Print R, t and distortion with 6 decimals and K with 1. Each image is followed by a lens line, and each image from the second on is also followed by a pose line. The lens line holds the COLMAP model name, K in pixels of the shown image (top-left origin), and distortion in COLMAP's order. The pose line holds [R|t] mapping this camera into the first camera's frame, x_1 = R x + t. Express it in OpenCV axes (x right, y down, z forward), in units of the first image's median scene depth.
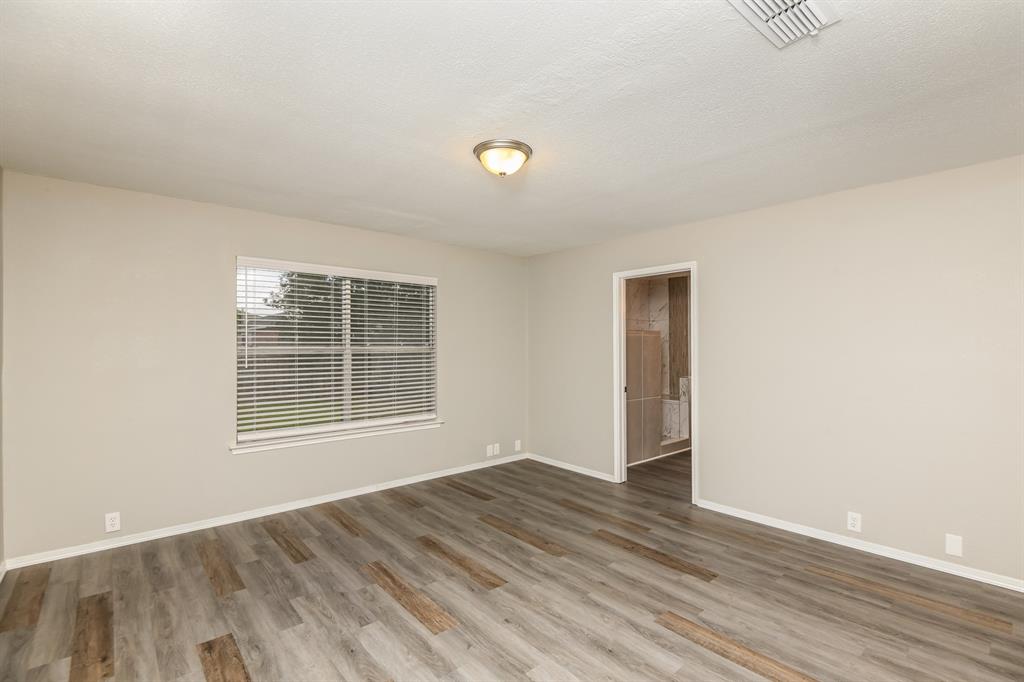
lens RADIAL K [[464.0, 0, 504.1], [0, 464.0, 337.1], [0, 0, 1]] dist [-0.001384, -0.008436]
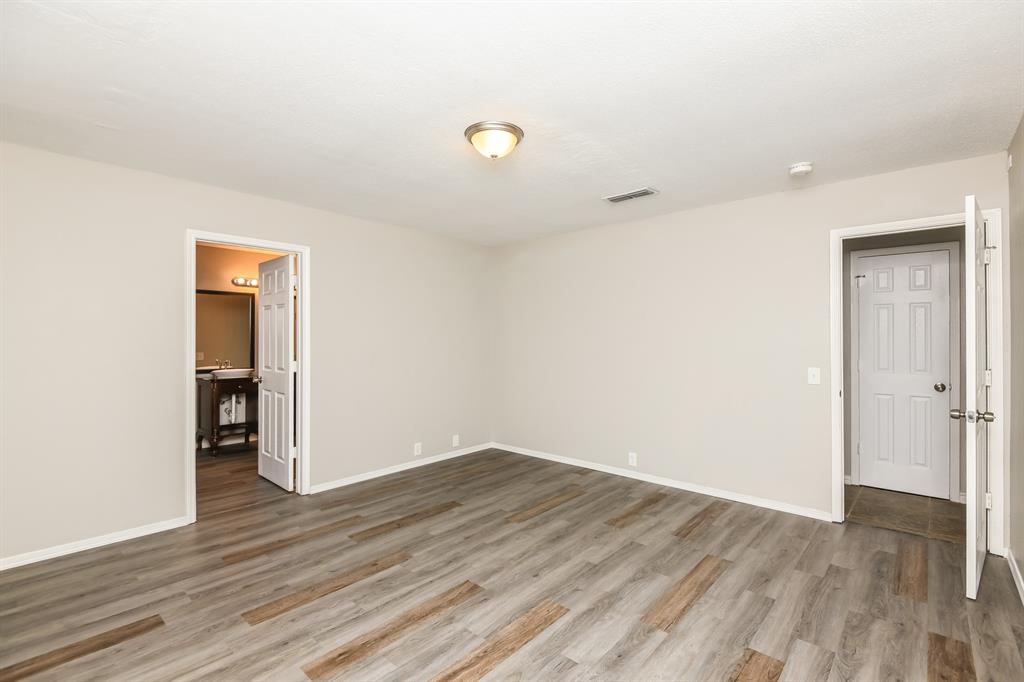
lens RADIAL K [[464.0, 0, 505.7], [0, 464.0, 338.2], [0, 0, 1]] dist [-0.001384, -0.008436]
pose [[-0.123773, -0.004186, 0.992302, -0.809674], [-0.010497, 0.999941, 0.002909, 0.018428], [-0.992255, -0.010056, -0.123810, 0.887203]]
